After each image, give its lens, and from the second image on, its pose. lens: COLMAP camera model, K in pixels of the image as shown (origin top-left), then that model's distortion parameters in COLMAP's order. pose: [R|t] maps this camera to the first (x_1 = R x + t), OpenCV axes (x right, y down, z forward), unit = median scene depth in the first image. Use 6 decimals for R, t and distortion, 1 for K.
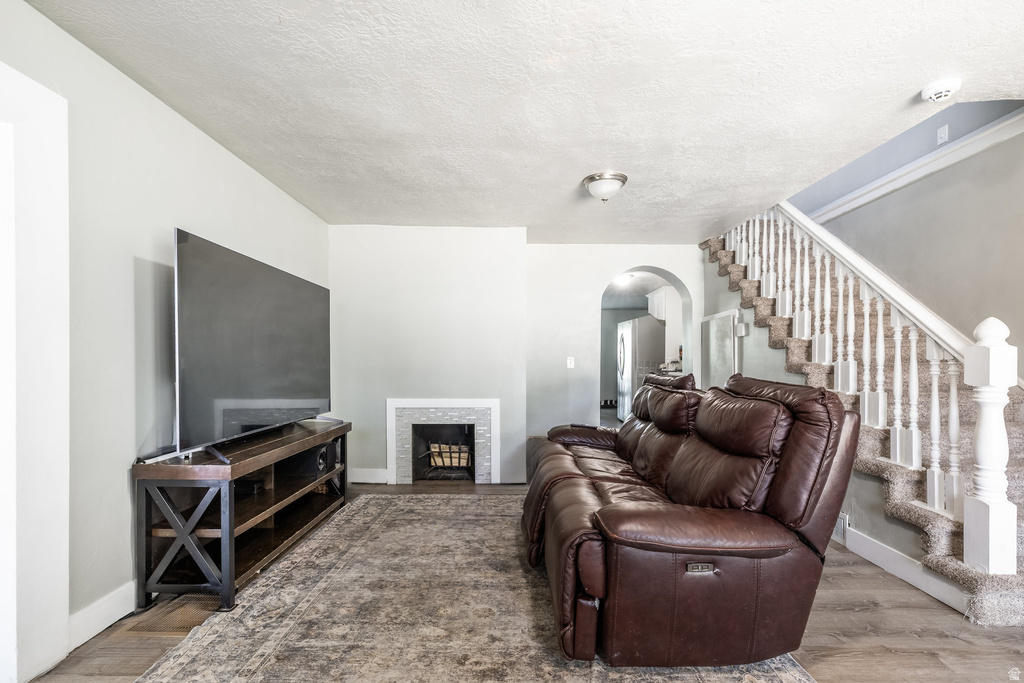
lens RADIAL K [[499.3, 0, 508.4], [0, 499.3, 345.9], [0, 0, 1]] dist [-0.002949, 0.000912]
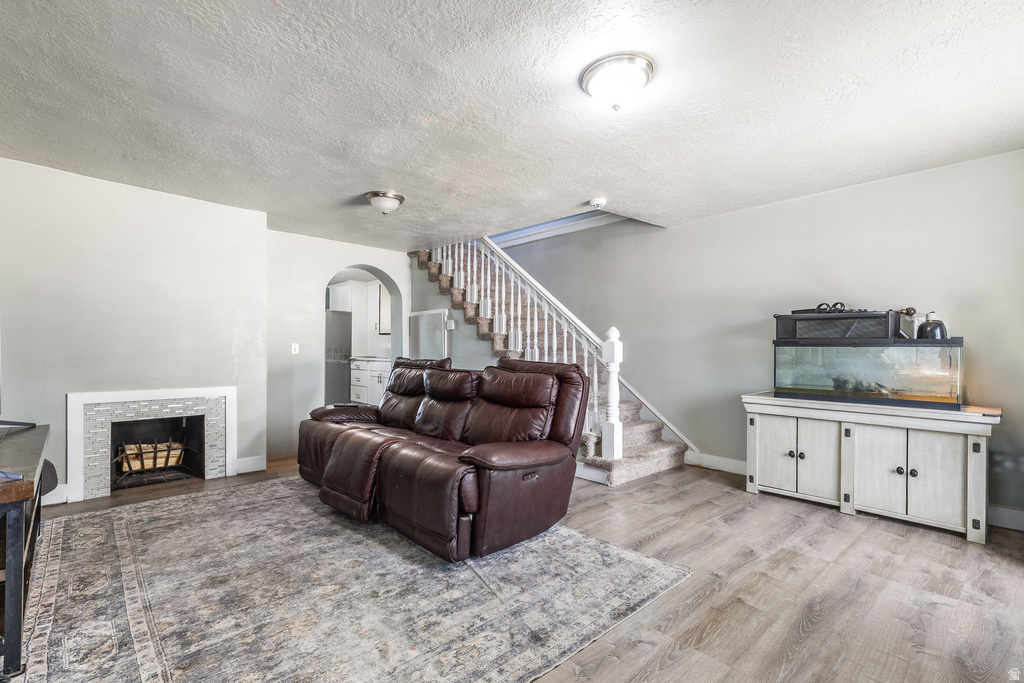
lens RADIAL K [[475.7, 0, 513.9], [0, 475.7, 321.8], [0, 0, 1]] dist [0.001113, 0.010139]
pose [[0.721102, 0.045627, 0.691325, -0.363279], [-0.028877, 0.998941, -0.035808, 0.000148], [-0.692227, 0.005858, 0.721656, -0.039161]]
